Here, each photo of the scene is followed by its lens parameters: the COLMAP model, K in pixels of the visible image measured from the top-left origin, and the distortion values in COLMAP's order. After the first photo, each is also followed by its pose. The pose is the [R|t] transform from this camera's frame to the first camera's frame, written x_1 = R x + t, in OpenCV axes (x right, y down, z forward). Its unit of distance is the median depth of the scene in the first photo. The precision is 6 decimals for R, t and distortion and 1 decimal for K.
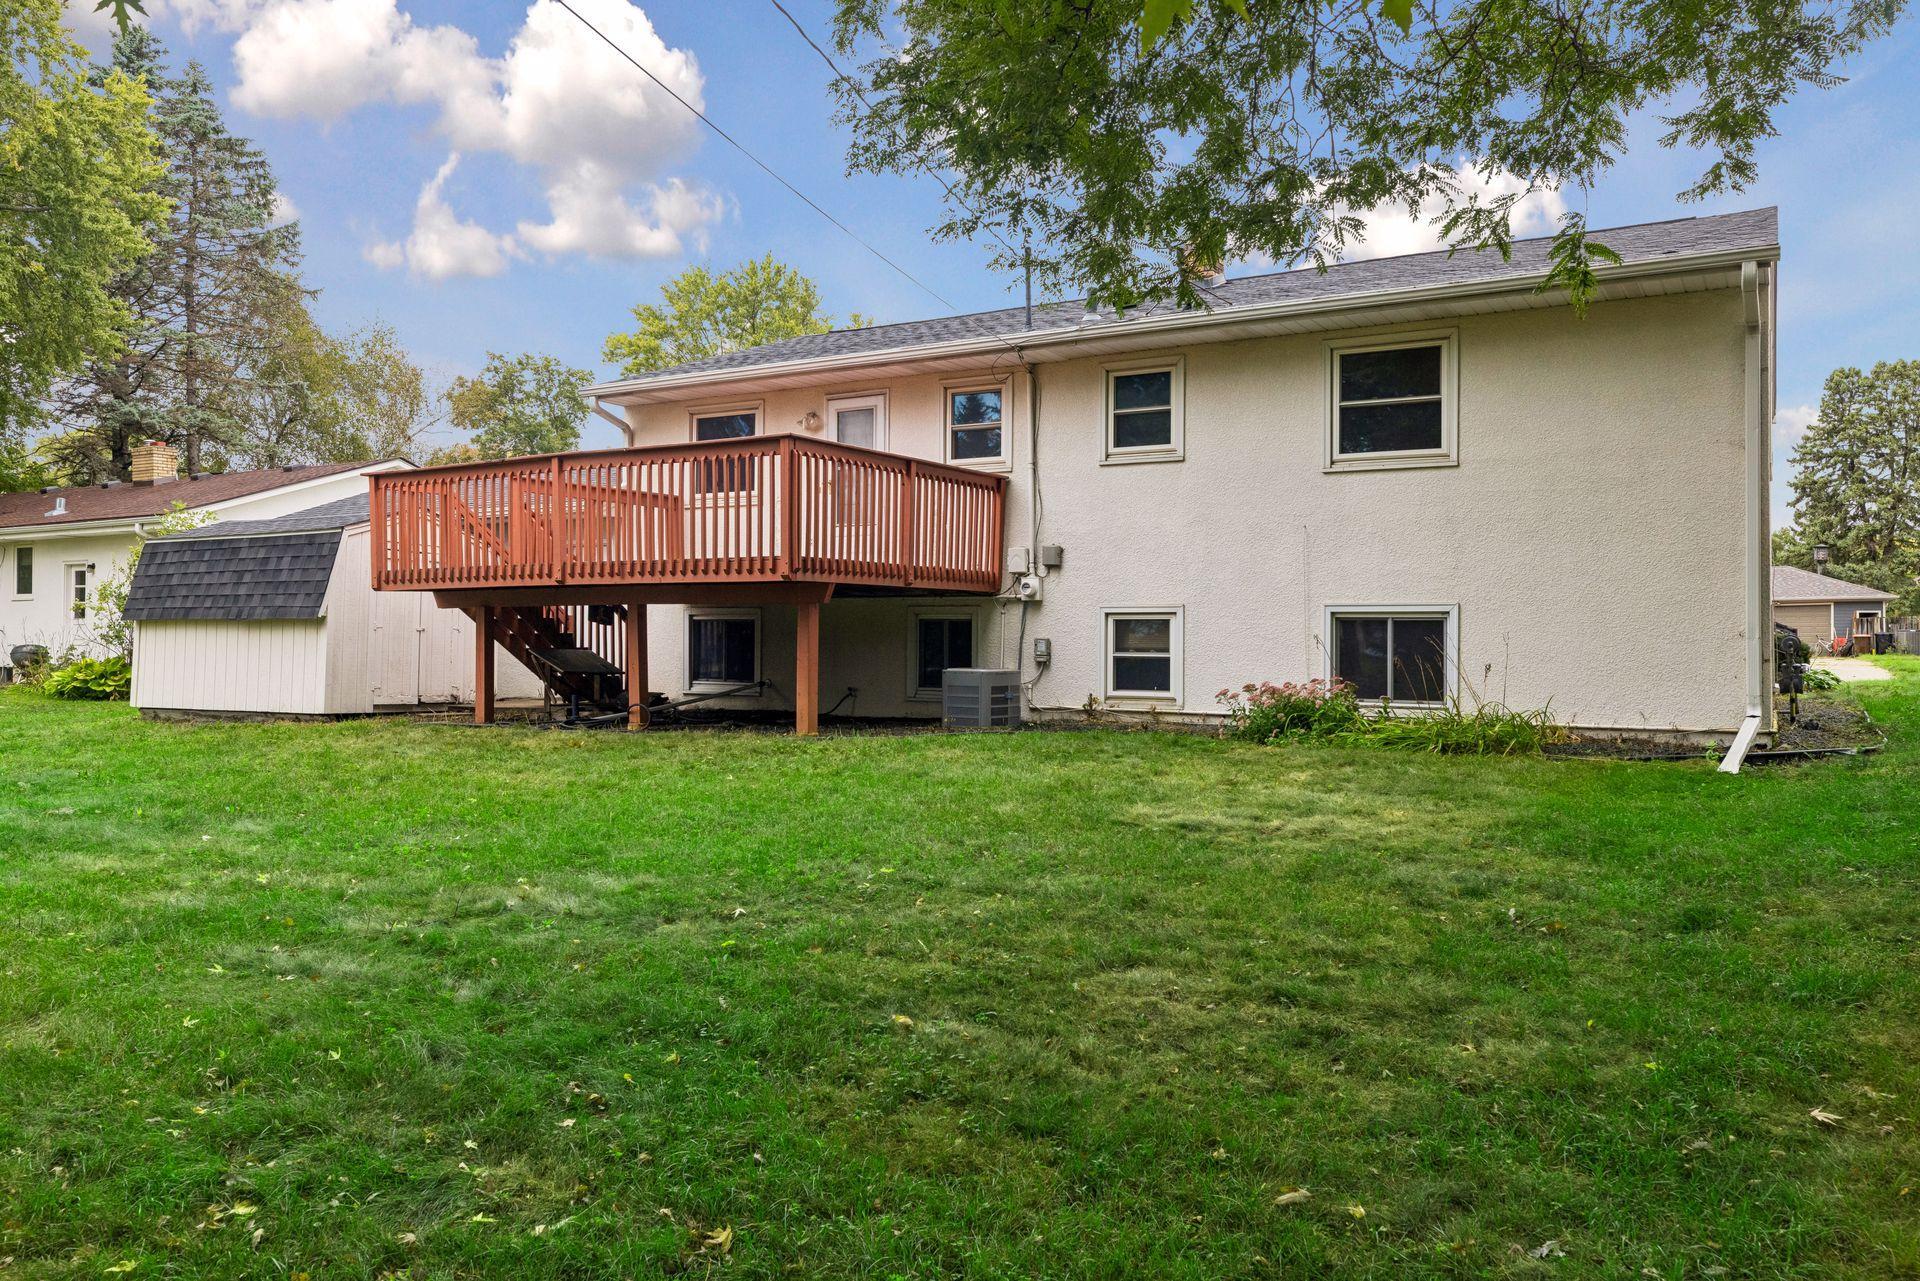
lens RADIAL K [[1373.1, 0, 960.0], [0, 1373.1, 640.5], [0, 0, 1]] dist [-0.003282, -0.001545]
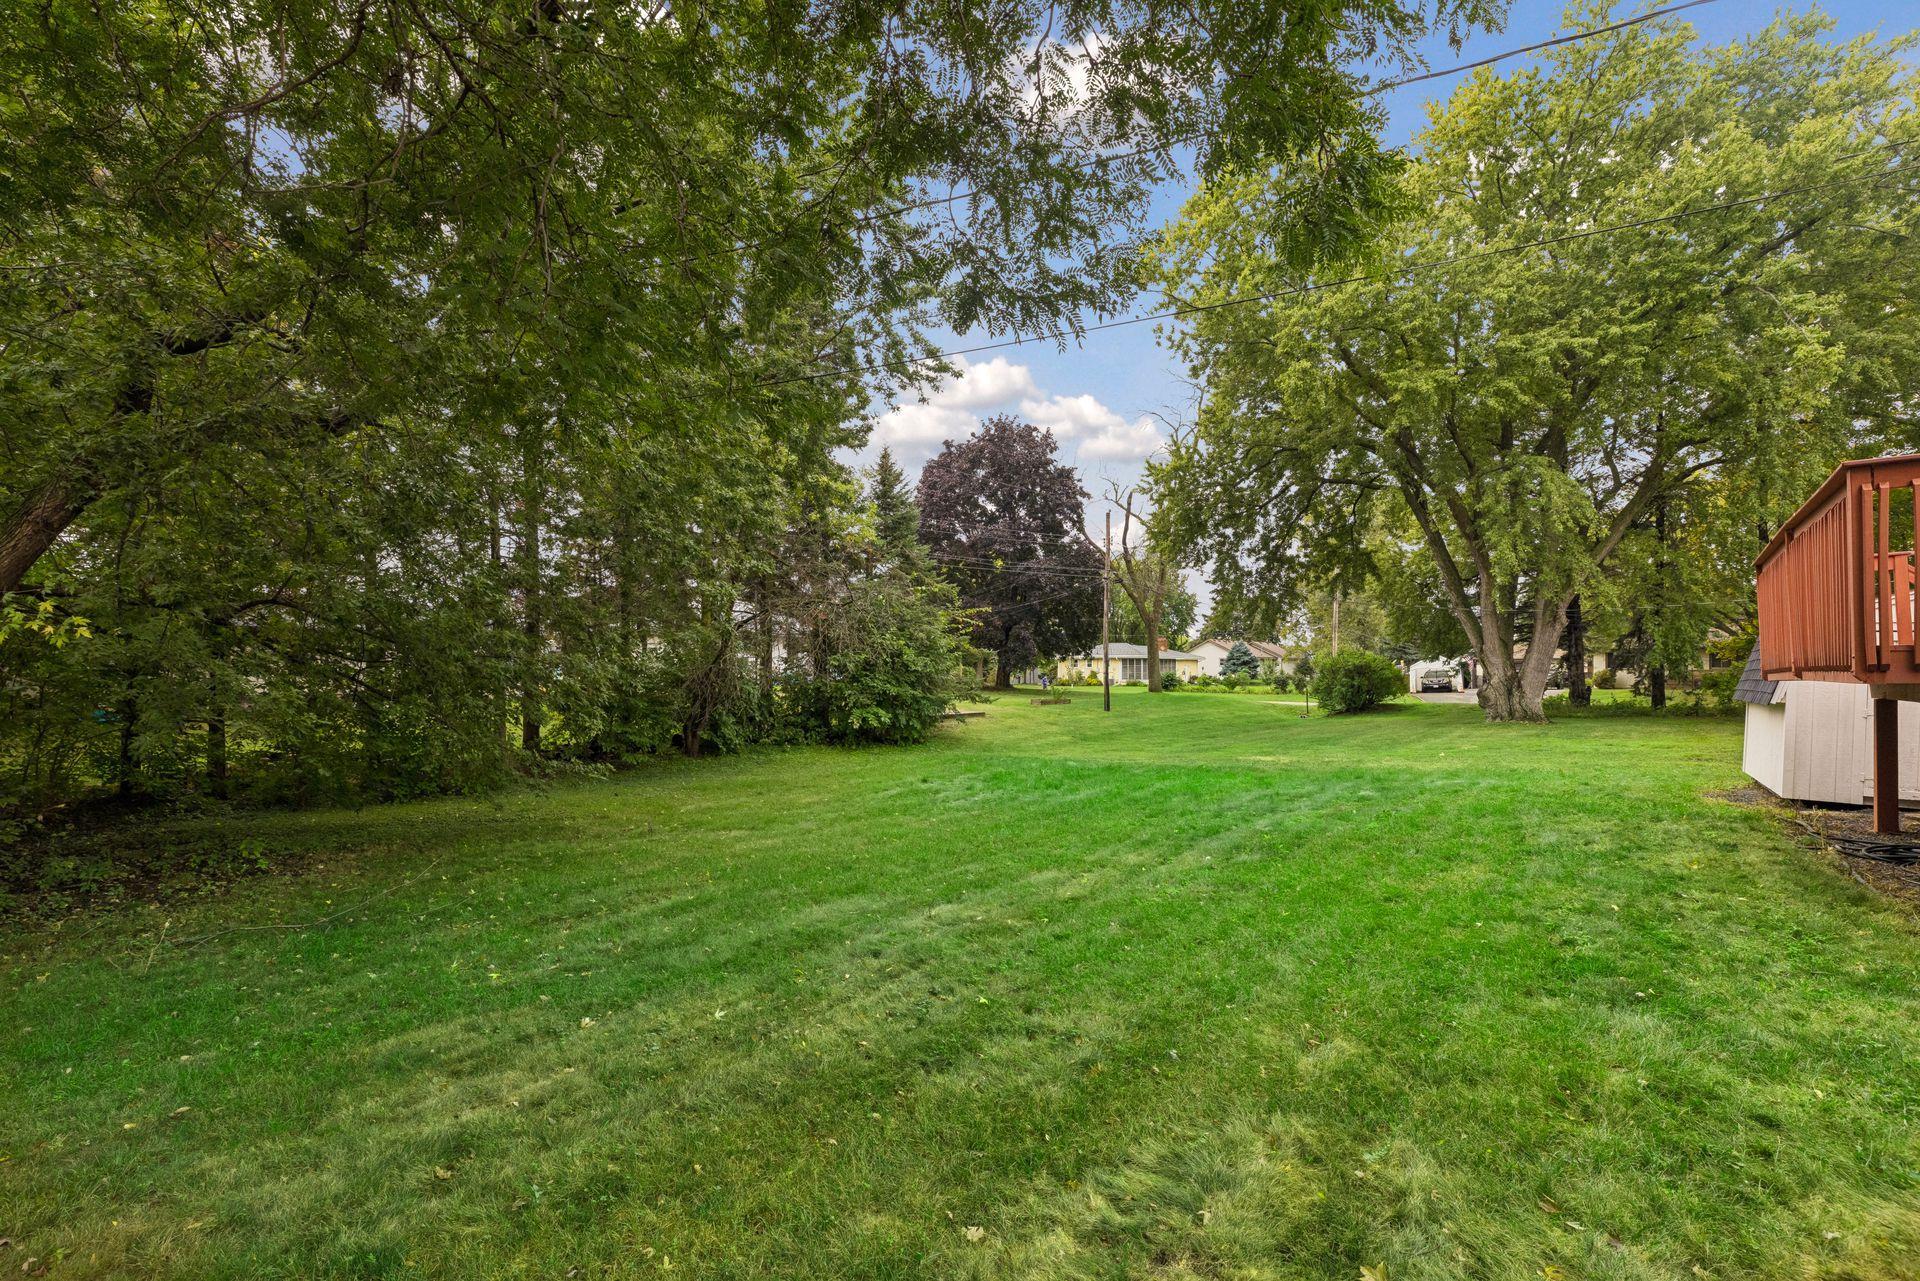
lens RADIAL K [[883.6, 0, 960.3], [0, 883.6, 673.8], [0, 0, 1]] dist [0.001001, 0.000112]
pose [[-0.148616, -0.002851, -0.988891, 0.277867], [-0.002738, 0.999993, -0.002471, -0.035856], [0.988891, 0.002340, -0.148623, 0.492083]]
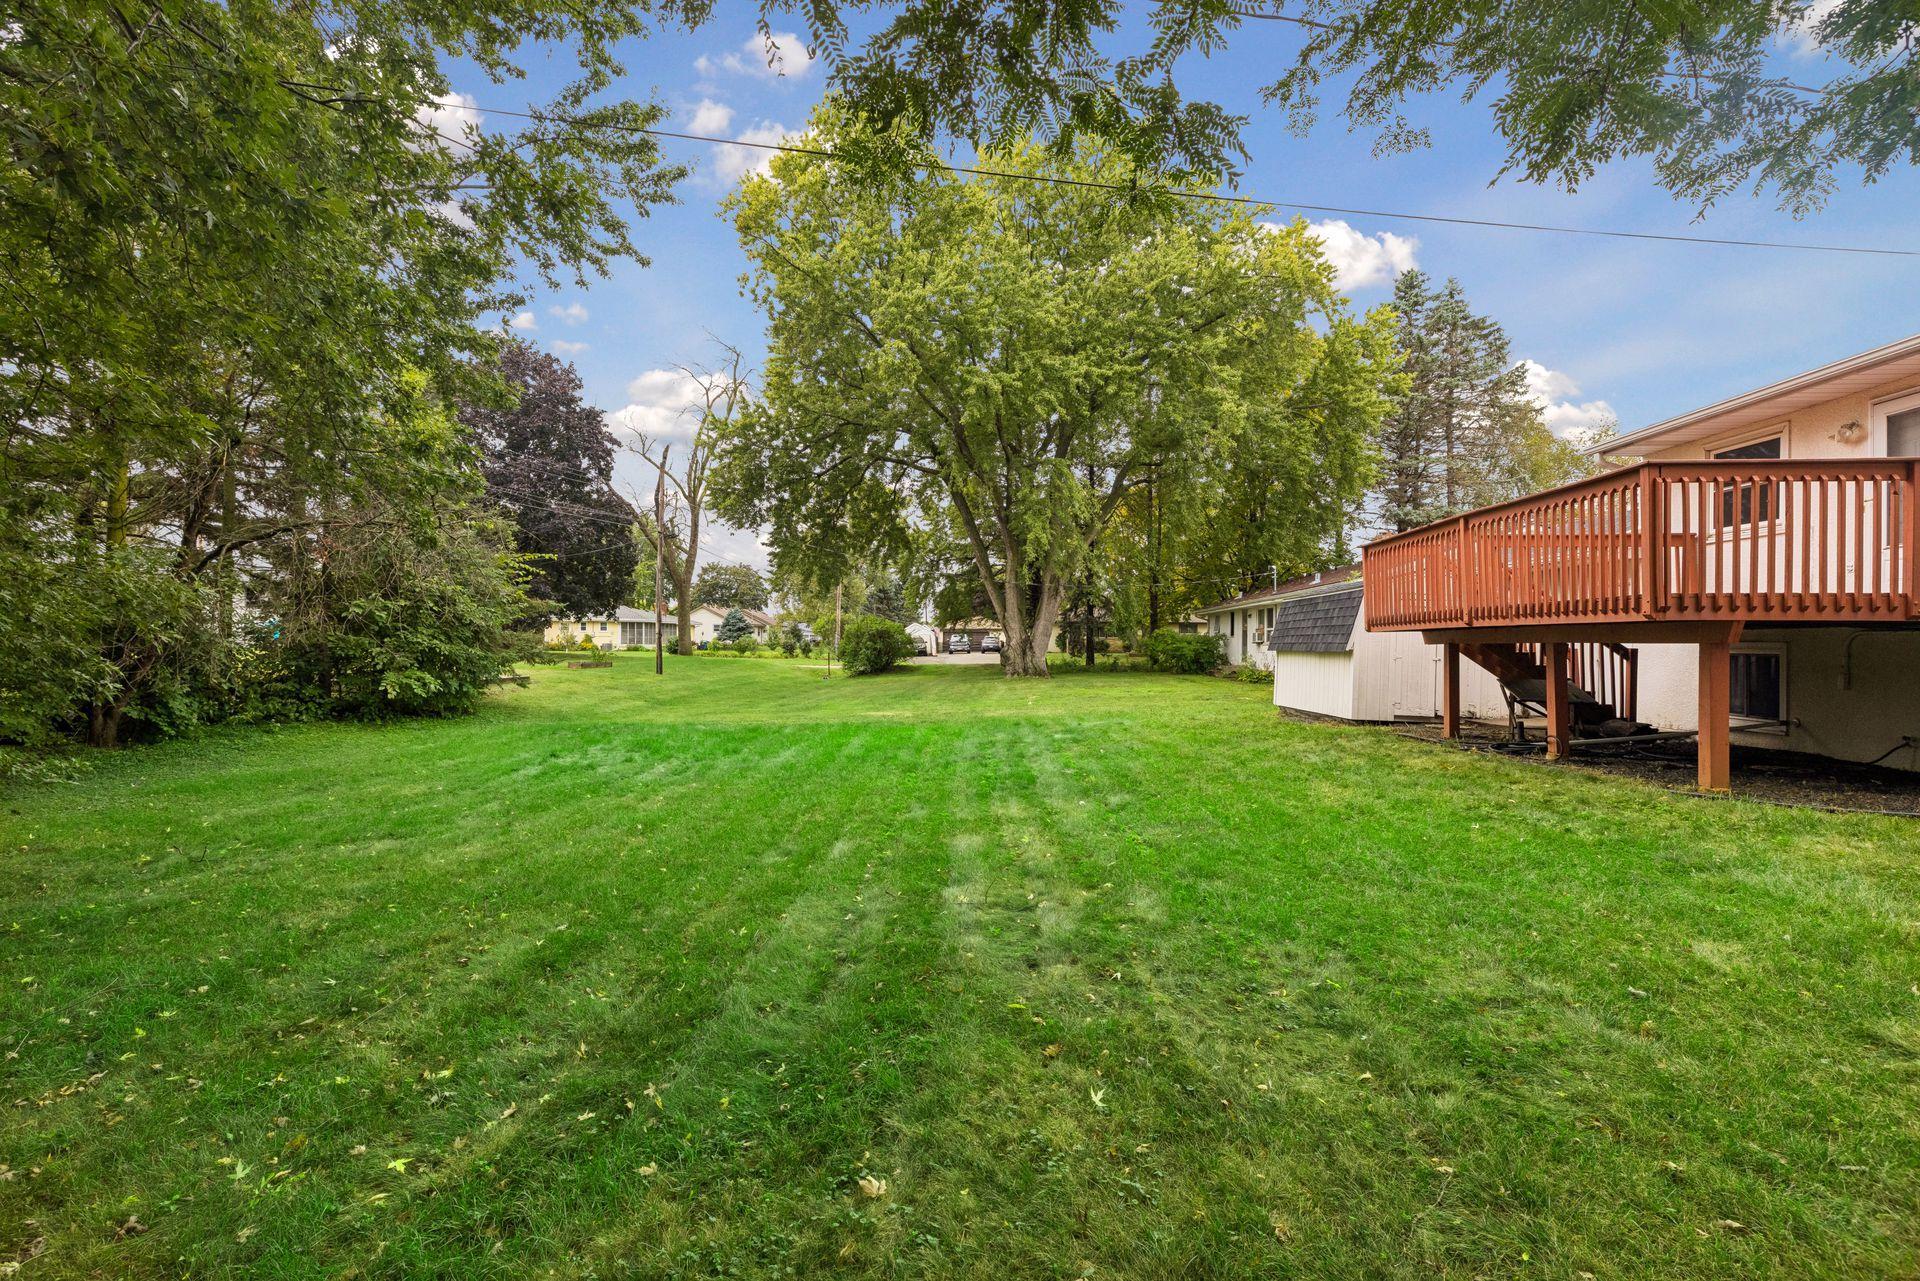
lens RADIAL K [[855.4, 0, 960.0], [0, 855.4, 640.5], [0, 0, 1]] dist [0.003598, 0.000005]
pose [[0.444805, -0.003540, -0.895620, 0.143174], [-0.008785, 0.999927, -0.008316, -0.016617], [0.895584, 0.011567, 0.444742, 0.254491]]
